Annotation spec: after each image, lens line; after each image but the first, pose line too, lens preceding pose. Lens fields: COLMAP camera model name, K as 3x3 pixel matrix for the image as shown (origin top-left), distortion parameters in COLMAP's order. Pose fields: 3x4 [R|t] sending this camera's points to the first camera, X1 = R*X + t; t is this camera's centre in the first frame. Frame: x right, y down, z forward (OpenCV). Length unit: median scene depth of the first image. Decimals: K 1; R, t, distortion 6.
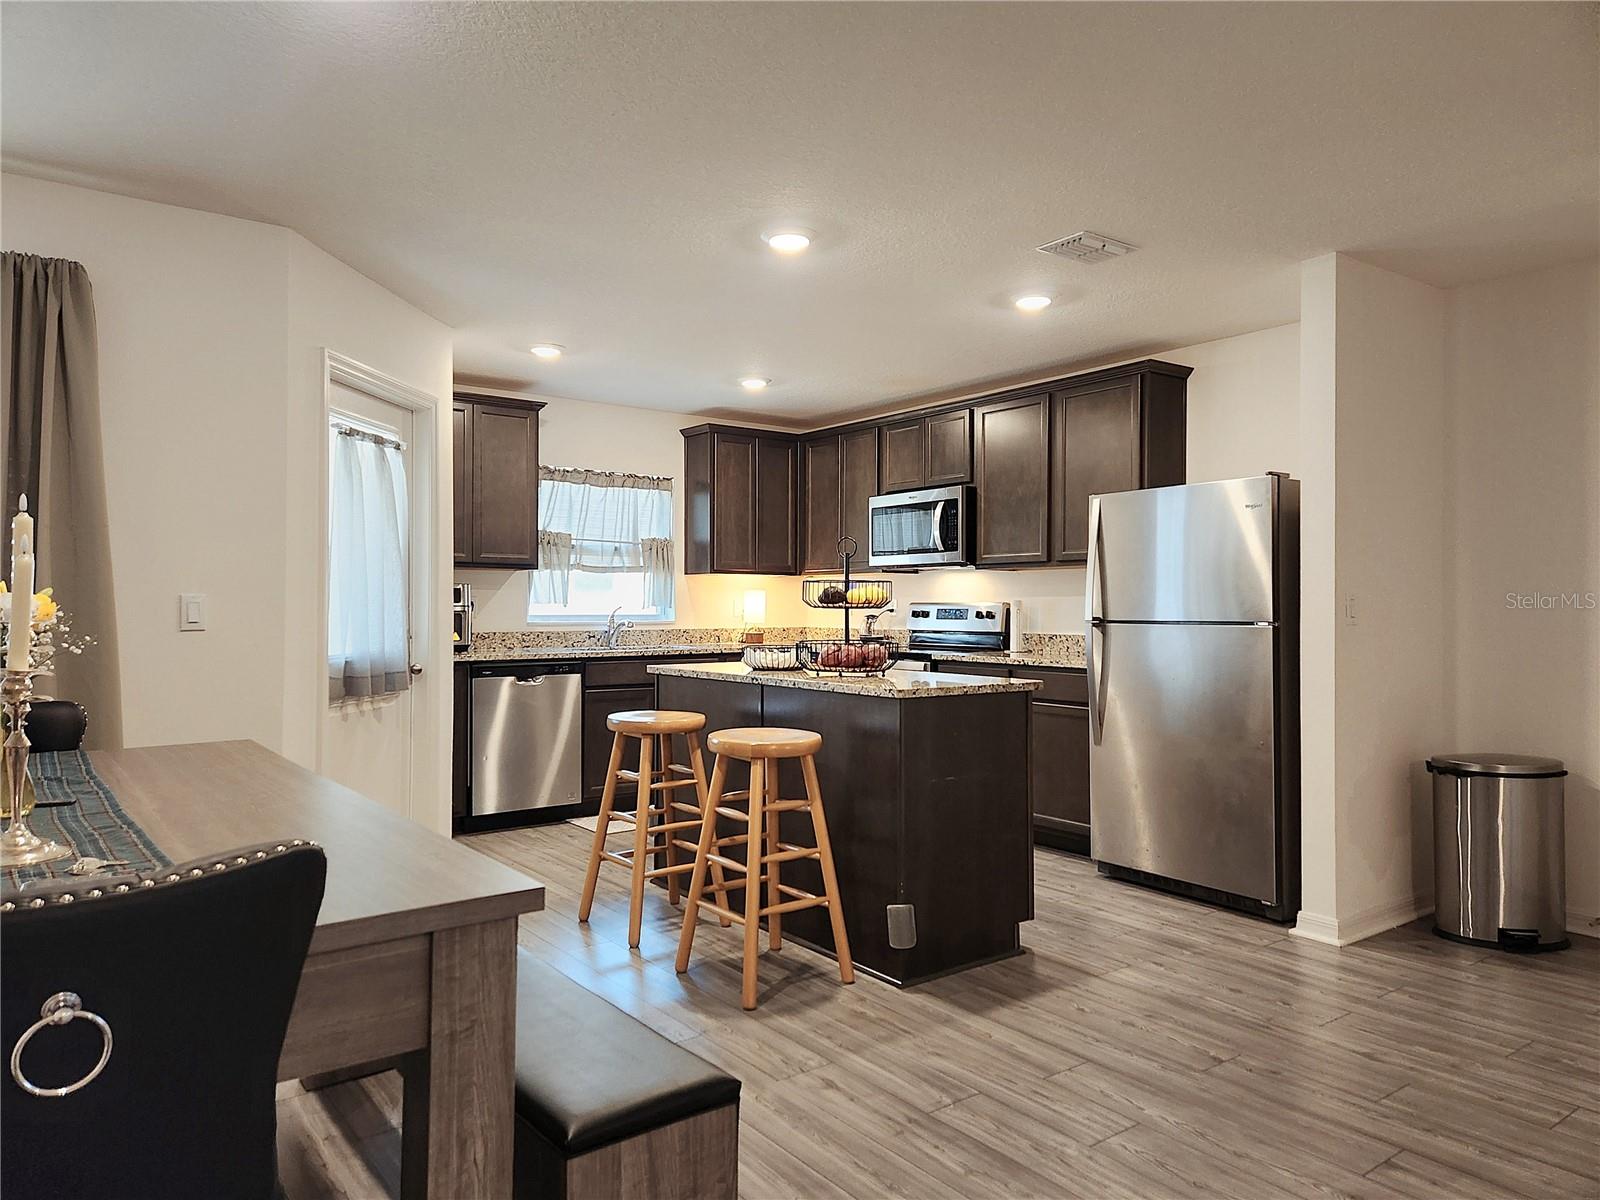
lens RADIAL K [[1047.1, 0, 789.1], [0, 1047.1, 601.2], [0, 0, 1]] dist [0.019288, -0.001335]
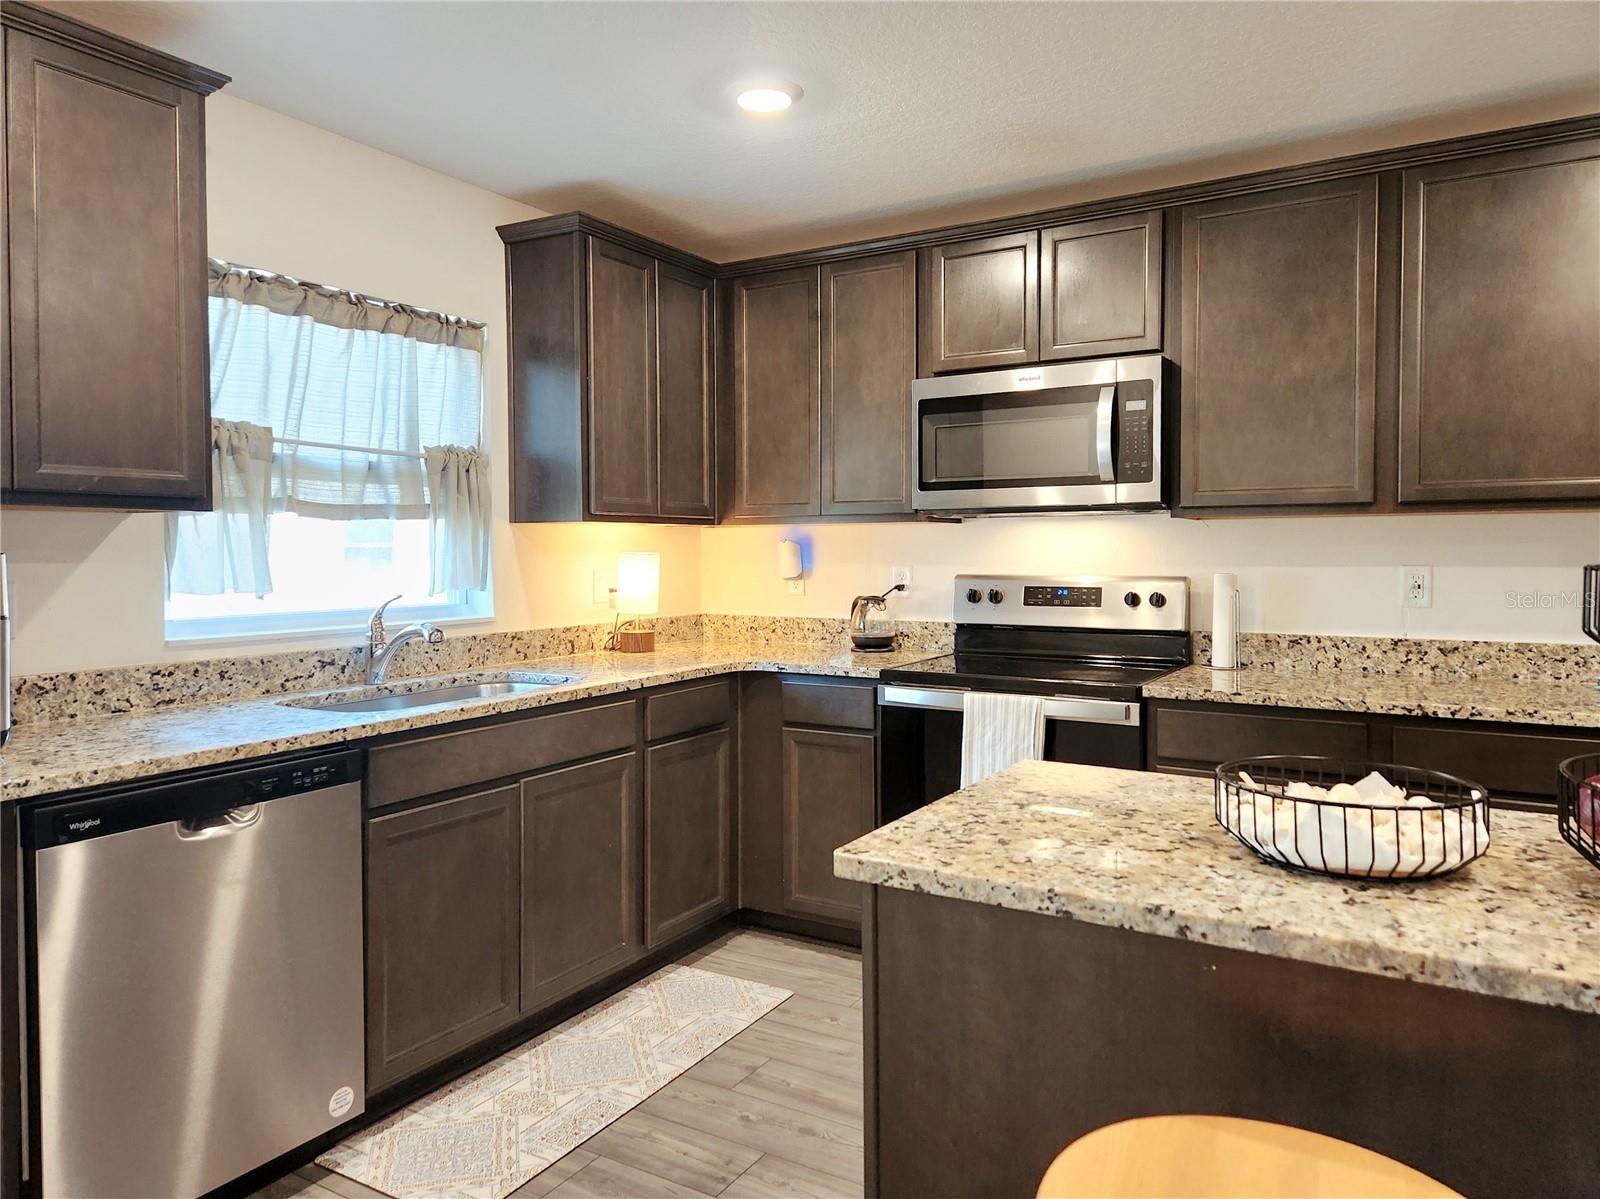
lens RADIAL K [[1100.5, 0, 807.3], [0, 1100.5, 579.1], [0, 0, 1]] dist [0.066881, -0.006960]
pose [[0.922873, -0.017991, 0.384684, -0.199681], [0.005556, 0.999426, 0.033413, -0.018125], [-0.385064, -0.028699, 0.922444, 0.534293]]
